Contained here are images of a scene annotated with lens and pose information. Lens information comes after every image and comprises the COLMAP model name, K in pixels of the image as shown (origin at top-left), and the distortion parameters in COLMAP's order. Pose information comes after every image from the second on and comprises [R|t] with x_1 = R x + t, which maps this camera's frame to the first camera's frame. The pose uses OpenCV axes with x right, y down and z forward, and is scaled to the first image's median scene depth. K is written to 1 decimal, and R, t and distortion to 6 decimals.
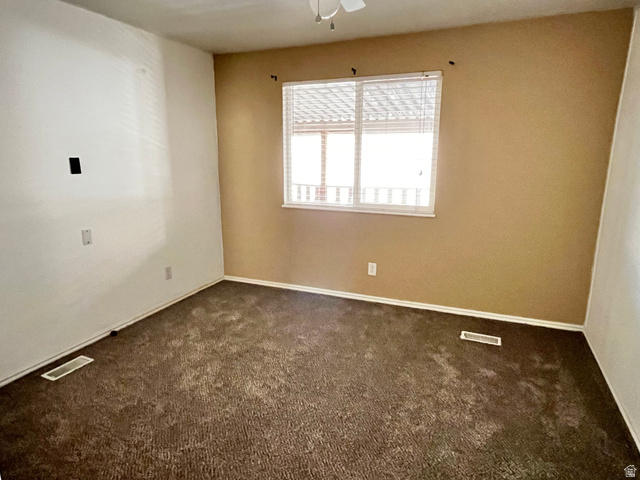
lens RADIAL K [[394.6, 0, 320.0], [0, 394.6, 240.0], [0, 0, 1]] dist [0.000722, 0.000265]
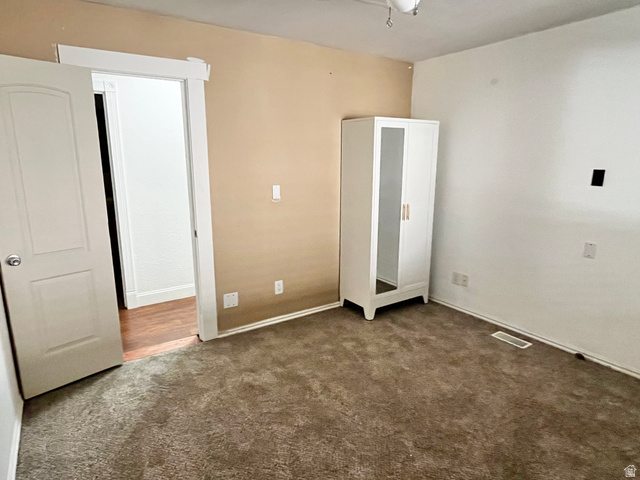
lens RADIAL K [[394.6, 0, 320.0], [0, 394.6, 240.0], [0, 0, 1]] dist [0.000722, 0.000265]
pose [[-0.544357, 0.172900, -0.820841, 0.574522], [-0.187322, 0.928763, 0.319858, -0.220041], [0.817671, 0.327879, -0.473191, 0.912247]]
